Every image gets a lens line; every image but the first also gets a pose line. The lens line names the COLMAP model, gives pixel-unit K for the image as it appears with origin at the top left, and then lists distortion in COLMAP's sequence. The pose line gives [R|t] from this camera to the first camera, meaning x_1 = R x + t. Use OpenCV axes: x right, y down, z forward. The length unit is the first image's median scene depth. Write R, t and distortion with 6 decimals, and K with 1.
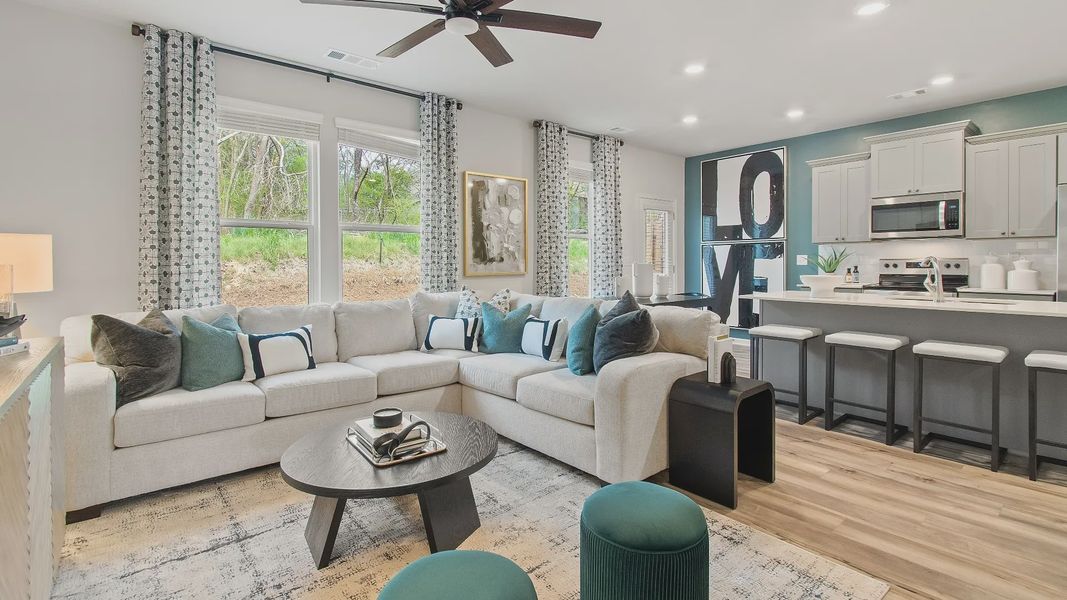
lens RADIAL K [[480.3, 0, 532.5], [0, 480.3, 267.0], [0, 0, 1]] dist [0.002027, -0.003150]
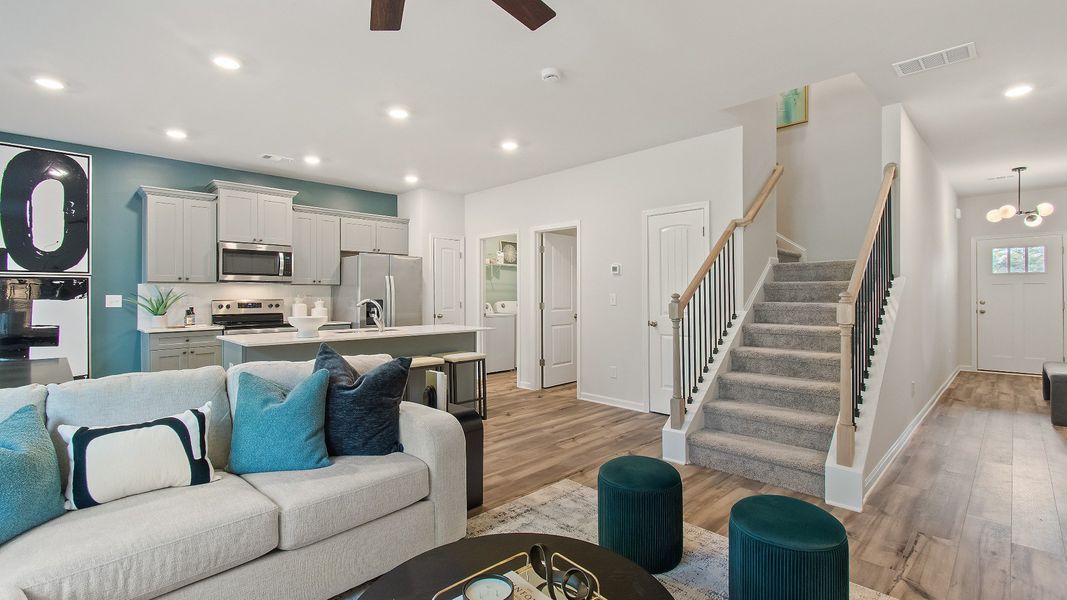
lens RADIAL K [[480.3, 0, 536.1], [0, 480.3, 290.0], [0, 0, 1]] dist [0.002027, -0.003150]
pose [[-0.091618, 0.017291, 0.995644, -0.390611], [0.012846, 0.999787, -0.016181, -0.013940], [-0.995711, 0.011308, -0.091821, 0.448518]]
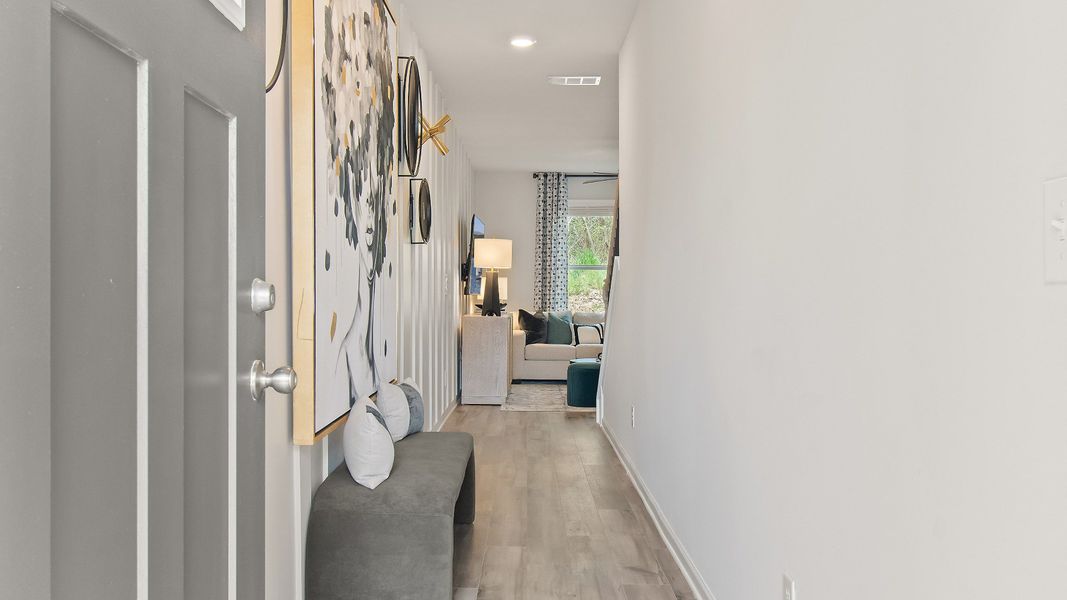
lens RADIAL K [[880.2, 0, 534.7], [0, 880.2, 302.7], [0, 0, 1]] dist [0.002807, 0.000026]
pose [[0.773009, 0.017857, -0.634143, 1.010546], [-0.018740, 0.999810, 0.005310, 0.018864], [0.634118, 0.007779, 0.773197, -1.227047]]
